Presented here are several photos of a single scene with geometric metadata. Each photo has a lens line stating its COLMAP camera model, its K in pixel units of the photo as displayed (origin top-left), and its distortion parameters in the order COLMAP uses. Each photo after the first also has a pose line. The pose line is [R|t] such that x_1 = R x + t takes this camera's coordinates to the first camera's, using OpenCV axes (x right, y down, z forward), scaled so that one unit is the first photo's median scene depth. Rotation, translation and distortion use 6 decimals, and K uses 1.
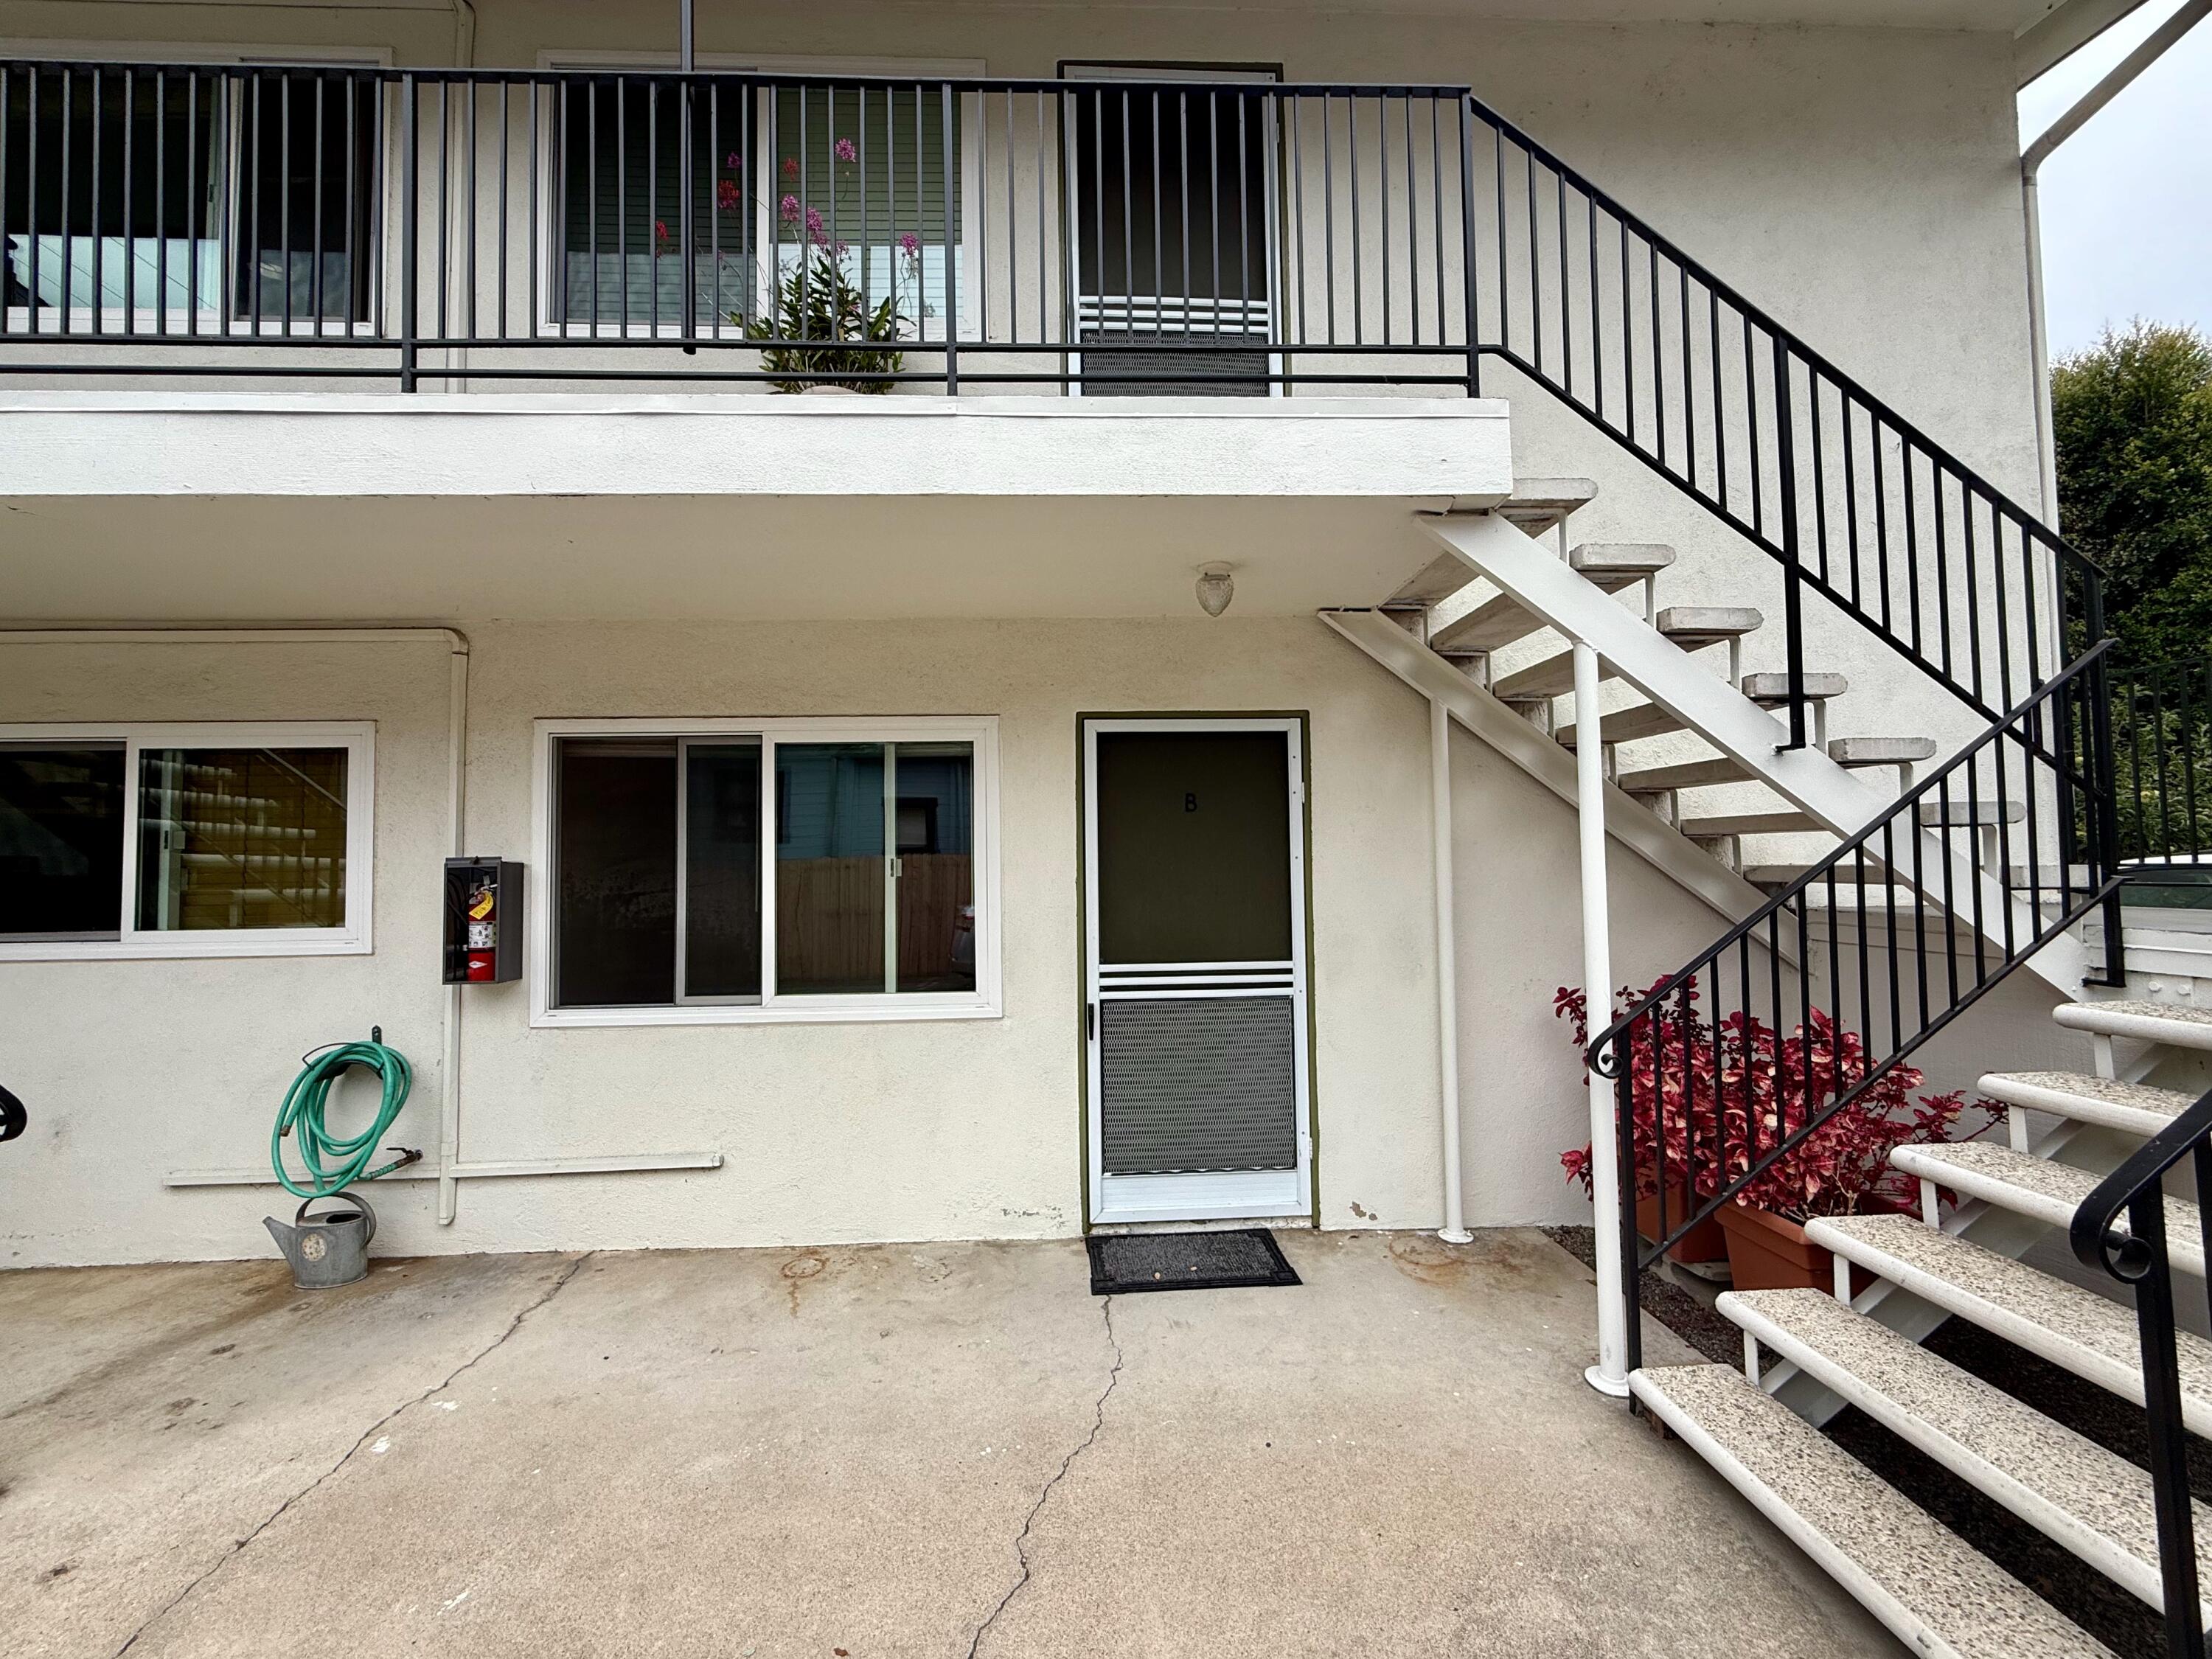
lens RADIAL K [[883.6, 0, 1100.5], [0, 883.6, 829.2], [0, 0, 1]] dist [0.007025, 0.000024]
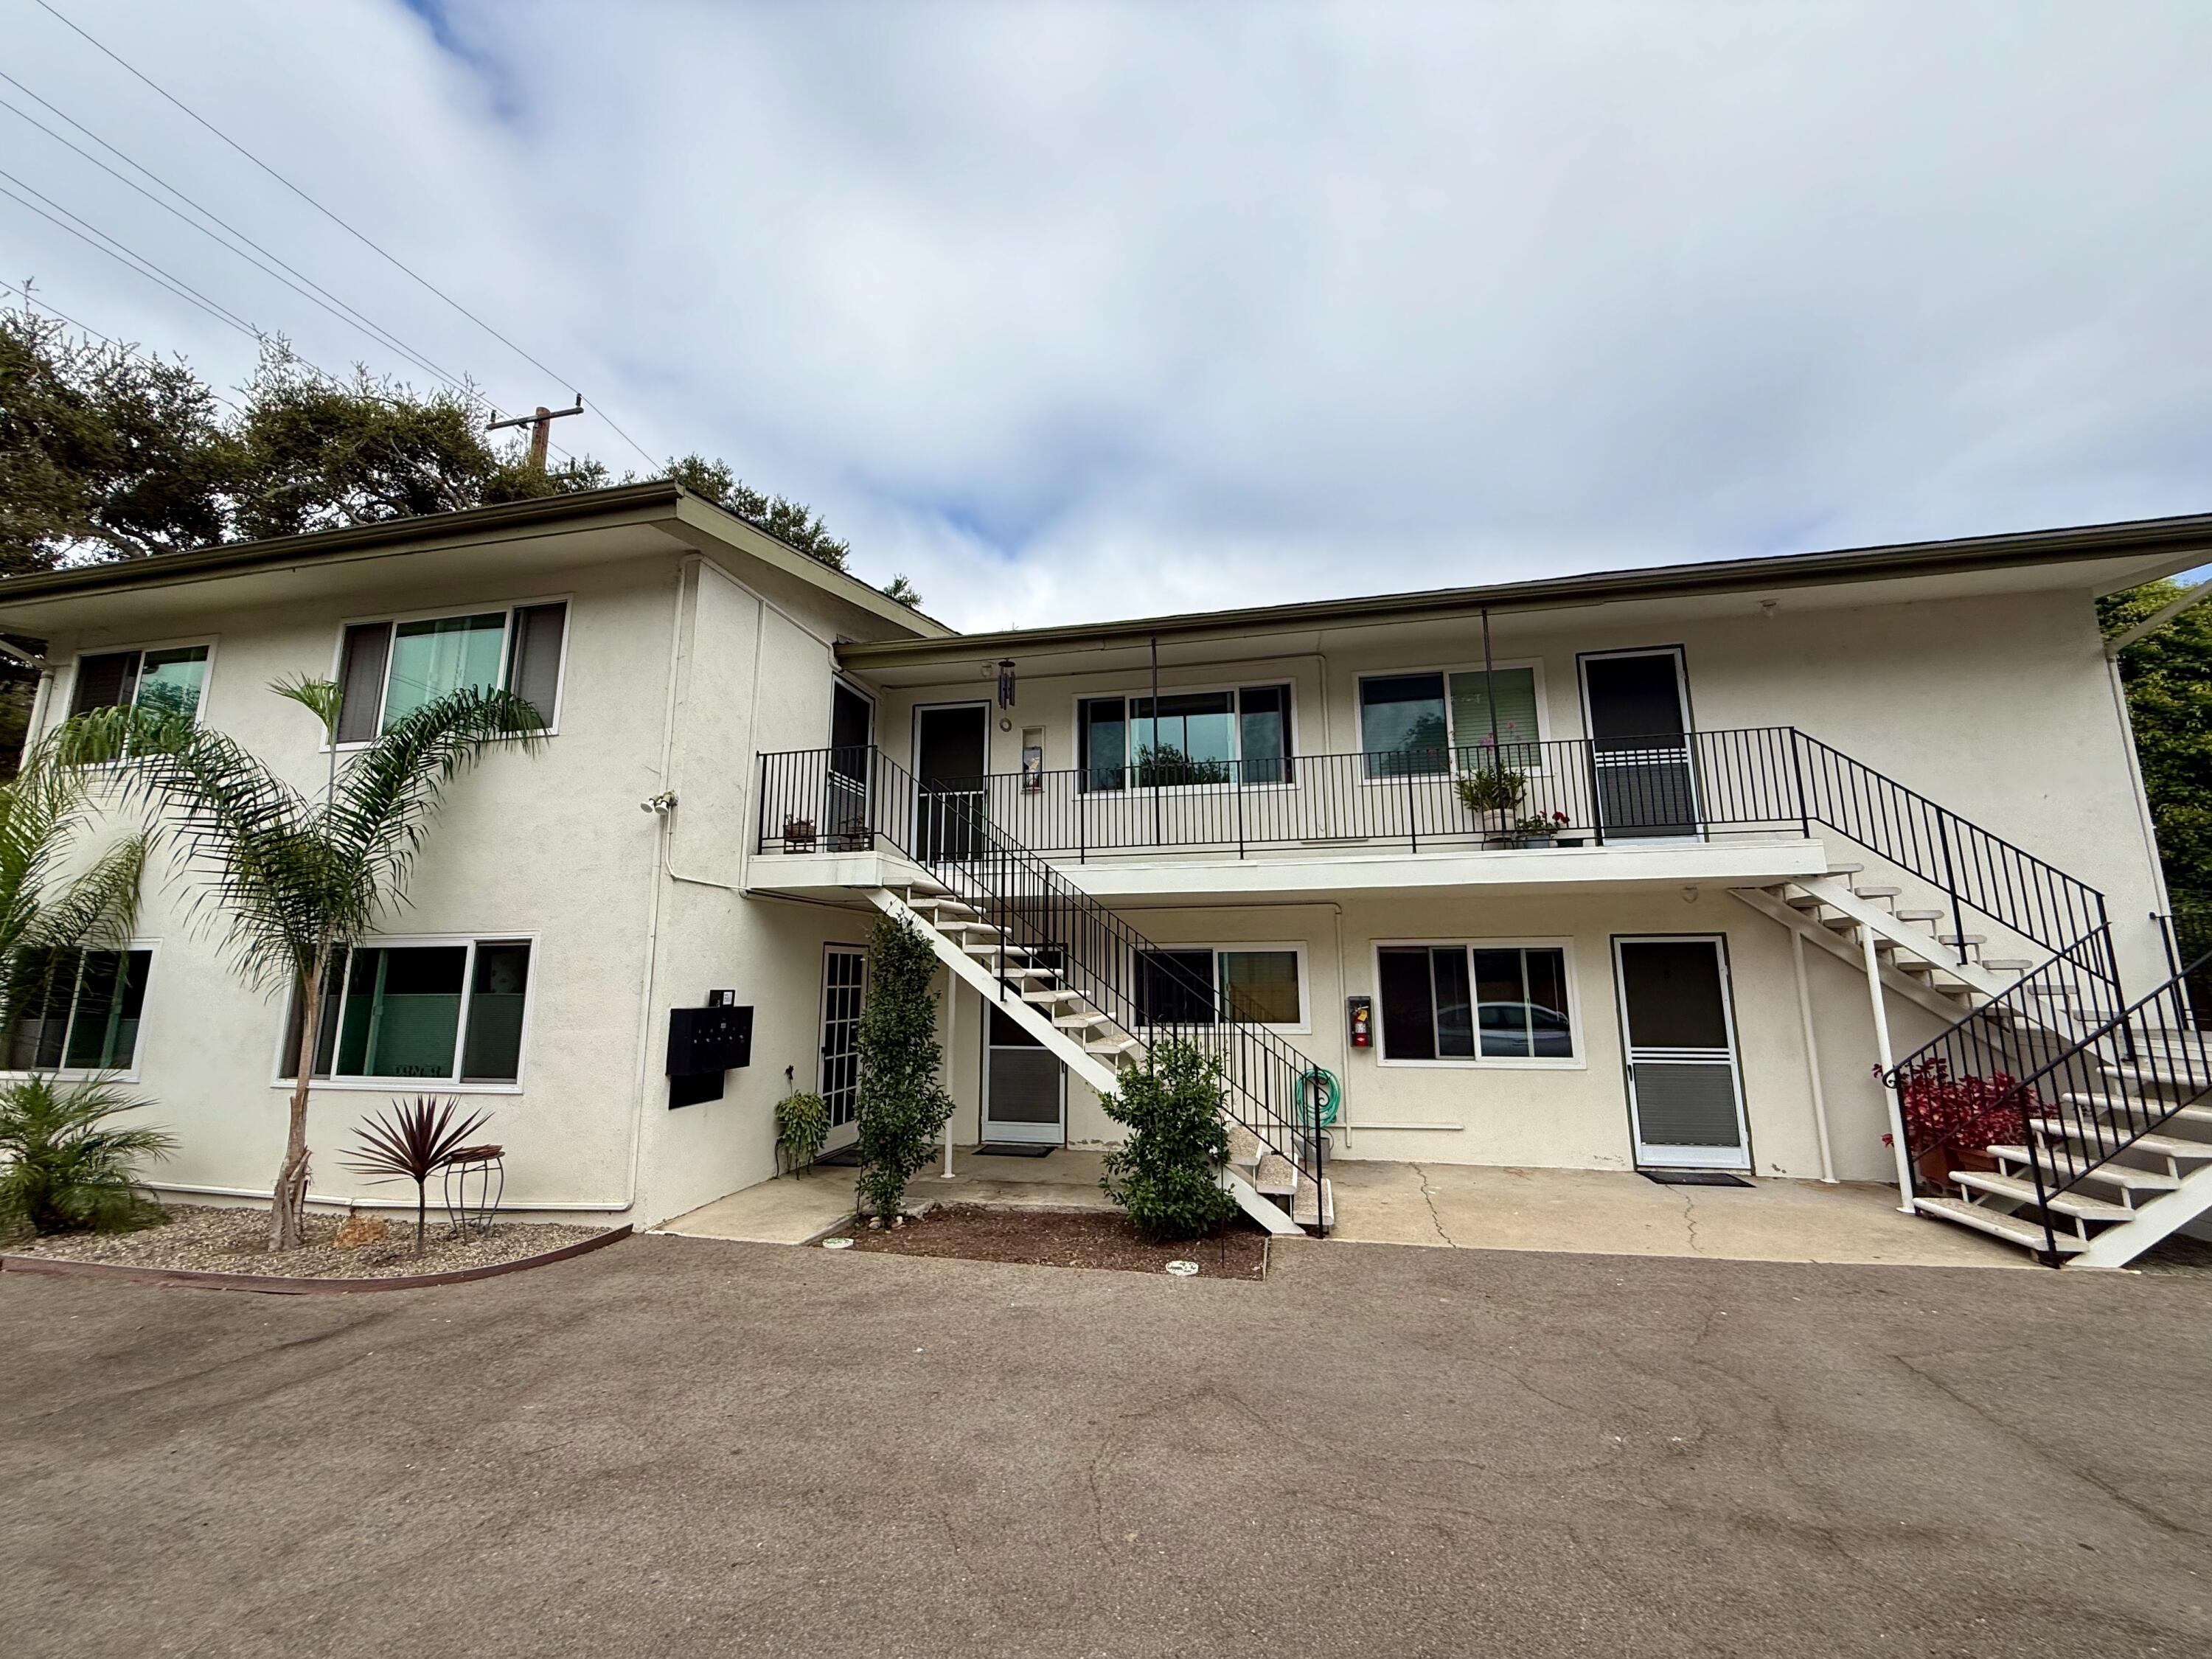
lens RADIAL K [[883.6, 0, 1108.1], [0, 883.6, 837.8], [0, 0, 1]] dist [0.007025, 0.000024]
pose [[0.968062, -0.035009, -0.248256, -0.729351], [0.004337, 0.992393, -0.123037, -0.107529], [0.250675, 0.118031, 0.960849, -1.605226]]
